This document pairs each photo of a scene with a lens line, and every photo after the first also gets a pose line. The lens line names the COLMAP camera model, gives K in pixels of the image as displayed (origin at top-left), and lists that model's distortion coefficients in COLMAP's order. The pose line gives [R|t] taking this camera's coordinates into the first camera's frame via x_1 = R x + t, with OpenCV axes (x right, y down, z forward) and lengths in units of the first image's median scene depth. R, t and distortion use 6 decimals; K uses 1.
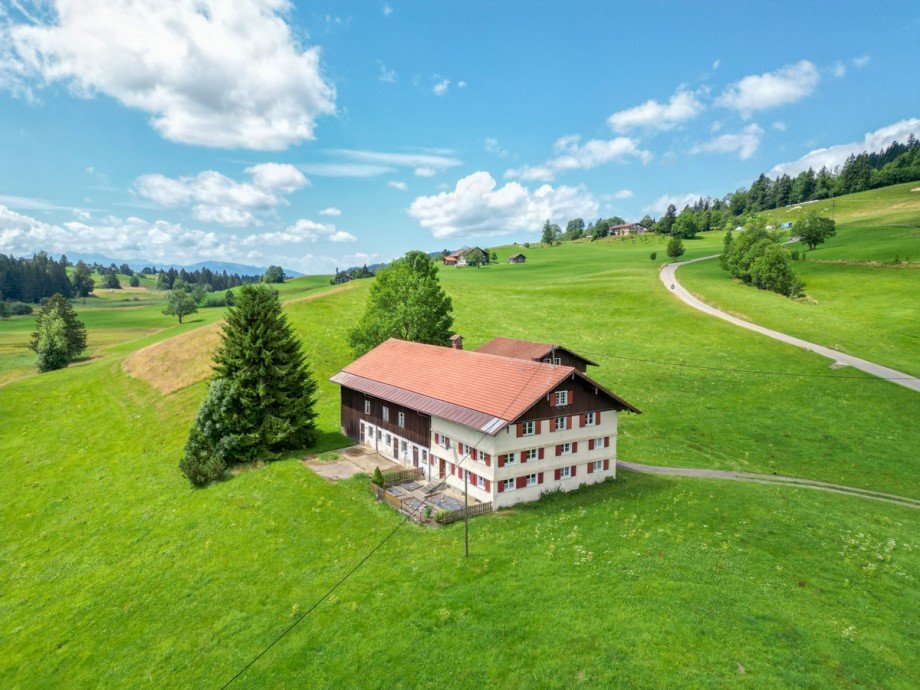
lens RADIAL K [[639.1, 0, 462.3], [0, 639.1, 345.7], [0, 0, 1]] dist [0.101939, -0.108720]
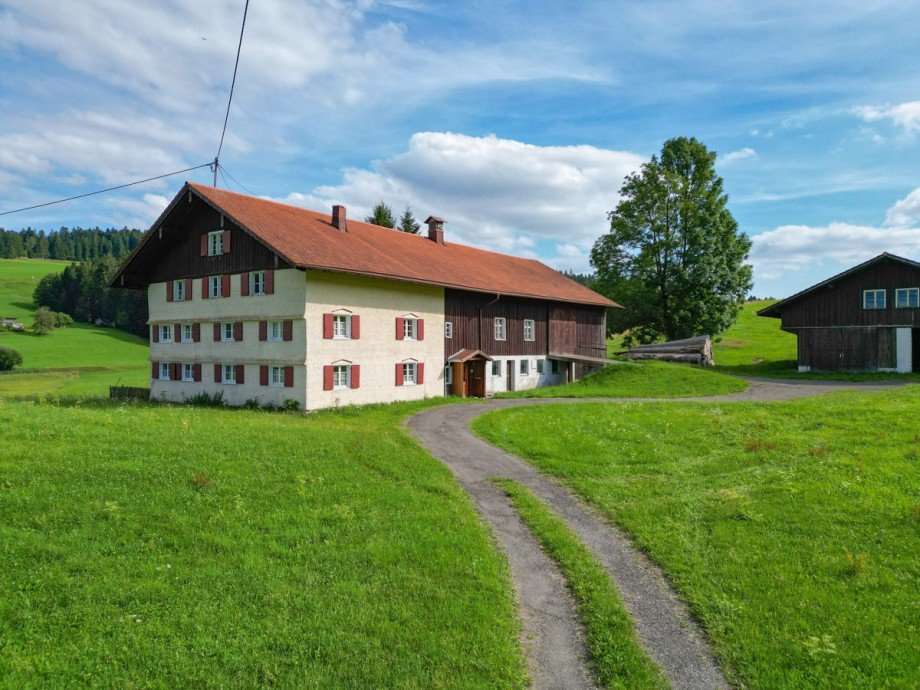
lens RADIAL K [[639.1, 0, 462.3], [0, 639.1, 345.7], [0, 0, 1]] dist [0.101939, -0.108720]
pose [[0.332148, -0.007754, -0.943195, 0.756709], [-0.094679, 0.994642, -0.041519, 0.170635], [0.938463, 0.103091, 0.329634, 0.968785]]
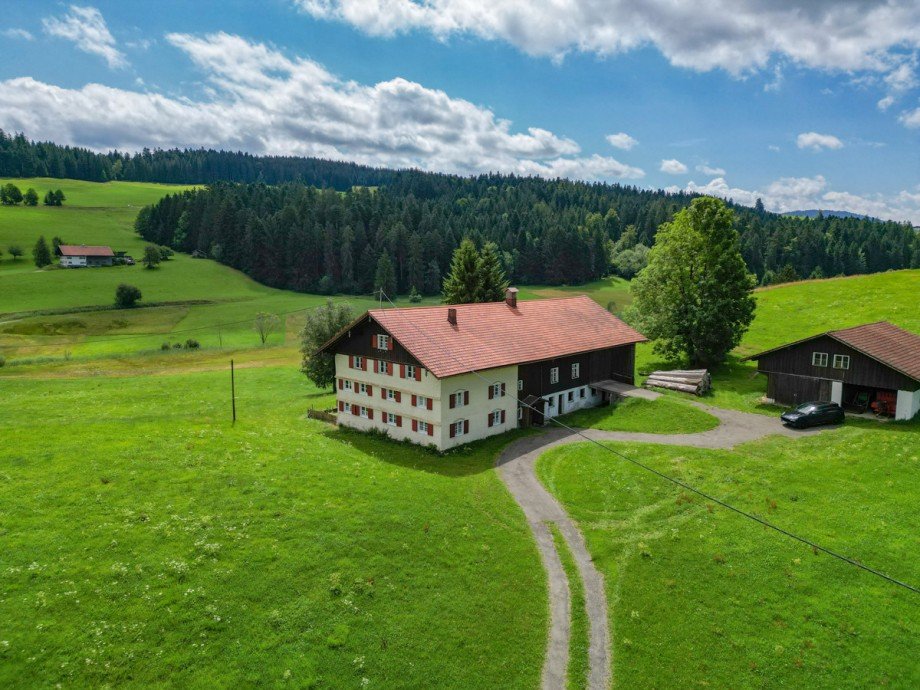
lens RADIAL K [[639.1, 0, 462.3], [0, 639.1, 345.7], [0, 0, 1]] dist [0.101939, -0.108720]
pose [[0.240754, 0.129493, -0.961909, 1.084721], [-0.101922, 0.988953, 0.107623, -0.031043], [0.965220, 0.072129, 0.251292, 0.819960]]
